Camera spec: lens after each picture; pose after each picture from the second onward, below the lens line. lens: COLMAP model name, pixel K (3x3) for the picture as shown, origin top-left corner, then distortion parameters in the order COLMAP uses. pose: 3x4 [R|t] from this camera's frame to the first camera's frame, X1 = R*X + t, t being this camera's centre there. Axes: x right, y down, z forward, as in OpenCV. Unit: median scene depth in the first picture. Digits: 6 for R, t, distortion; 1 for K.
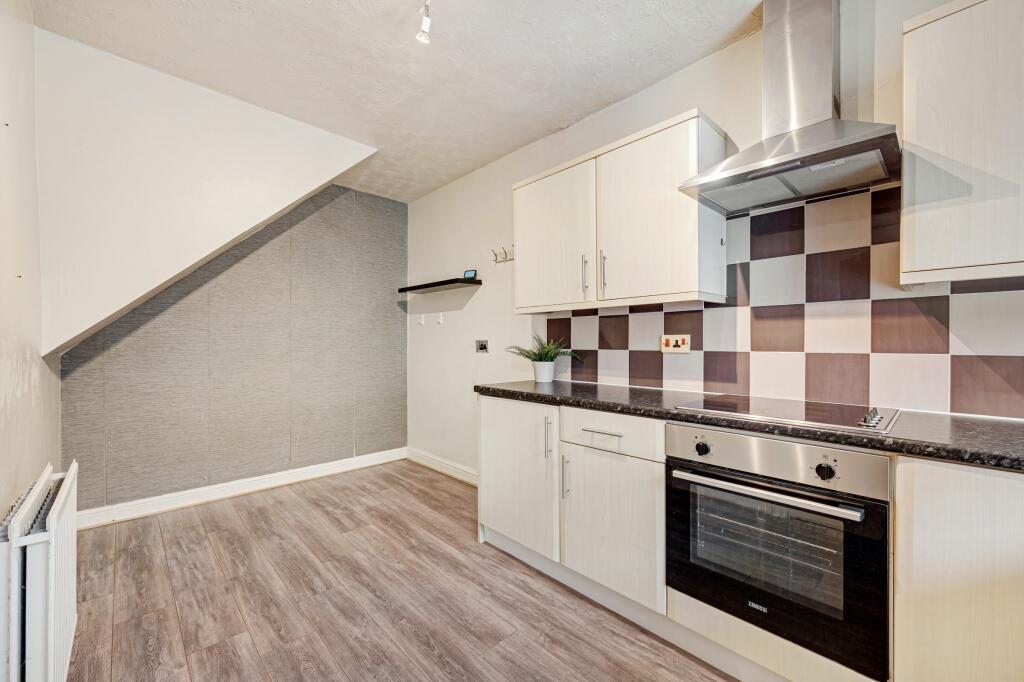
lens RADIAL K [[413.8, 0, 514.0], [0, 413.8, 343.1], [0, 0, 1]] dist [-0.001951, -0.000205]
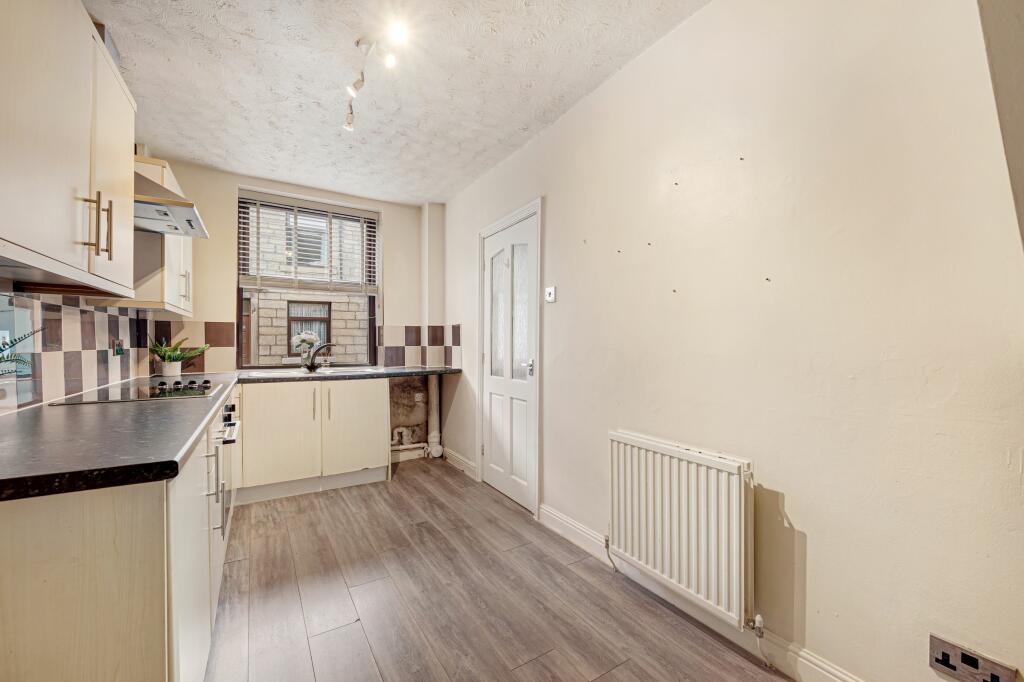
lens RADIAL K [[413.8, 0, 510.6], [0, 413.8, 343.4], [0, 0, 1]] dist [-0.001951, -0.000205]
pose [[-0.977124, 0.004334, 0.212628, -0.711427], [0.003843, 0.999989, -0.002721, 0.007533], [-0.212638, -0.001842, -0.977129, 1.978409]]
